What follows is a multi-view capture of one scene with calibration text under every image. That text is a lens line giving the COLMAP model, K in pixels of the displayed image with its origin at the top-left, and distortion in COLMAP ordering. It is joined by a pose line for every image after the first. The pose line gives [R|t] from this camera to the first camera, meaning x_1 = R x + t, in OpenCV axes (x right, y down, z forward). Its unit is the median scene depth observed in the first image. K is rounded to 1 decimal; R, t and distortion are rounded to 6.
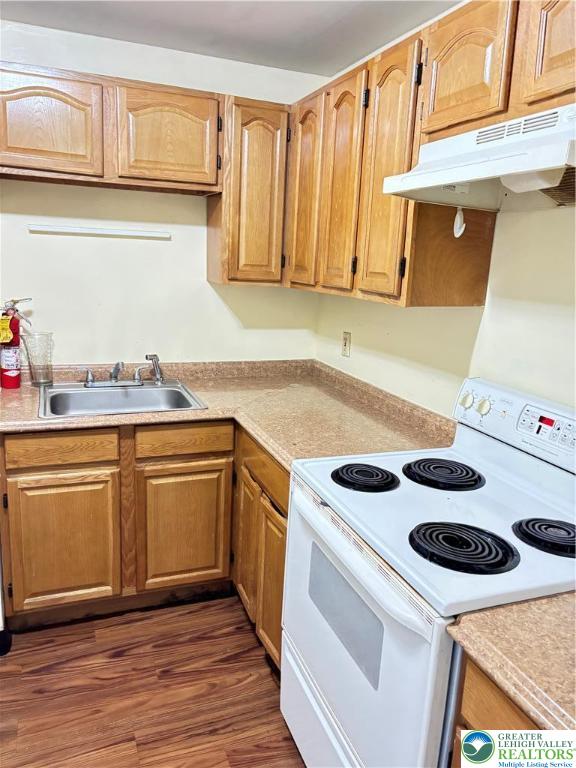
lens RADIAL K [[579.8, 0, 286.4], [0, 579.8, 388.9], [0, 0, 1]] dist [0.025550, -0.019812]
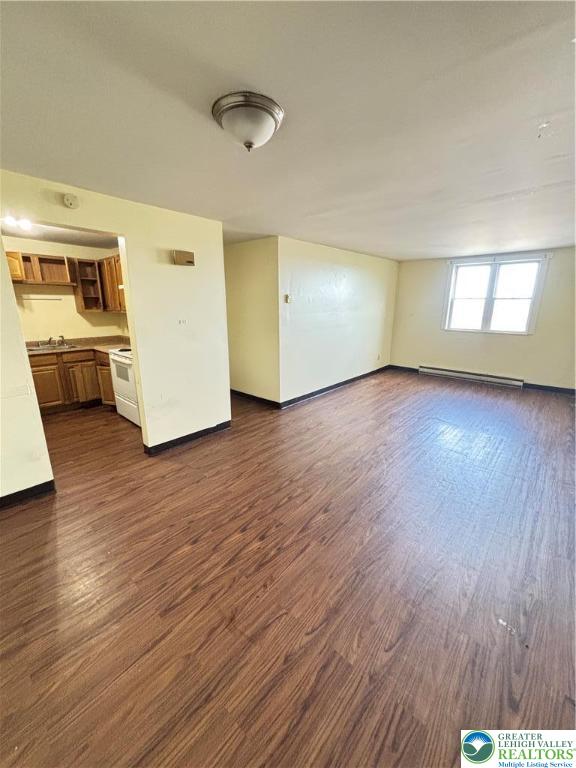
lens RADIAL K [[312.3, 0, 287.7], [0, 312.3, 382.8], [0, 0, 1]] dist [-0.000648, 0.000366]
pose [[0.891284, -0.154711, 0.426236, 0.127398], [0.141744, 0.987947, 0.062201, 0.310413], [-0.430722, 0.004977, 0.902471, -1.276565]]
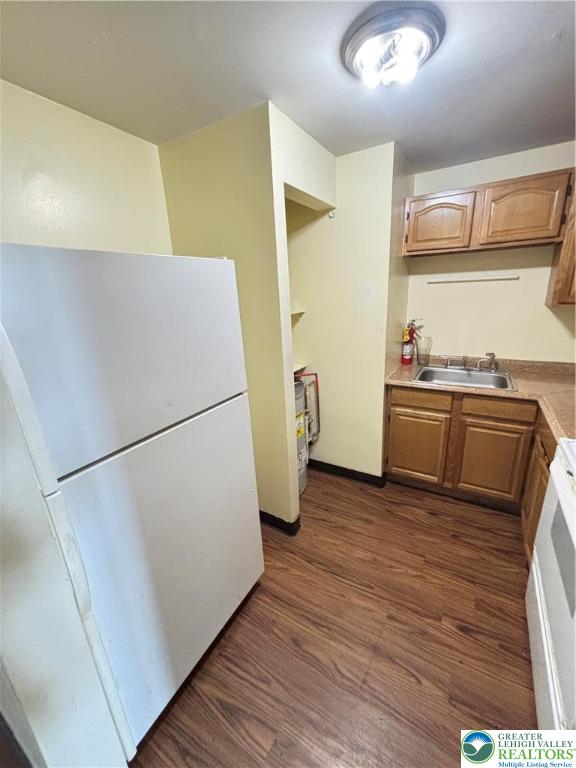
lens RADIAL K [[312.3, 0, 288.1], [0, 312.3, 384.9], [0, 0, 1]] dist [-0.000648, 0.000366]
pose [[0.612021, 0.156388, -0.775225, 0.127182], [-0.107062, 0.987613, 0.114710, -0.011989], [0.783561, 0.012792, 0.621183, 0.021543]]
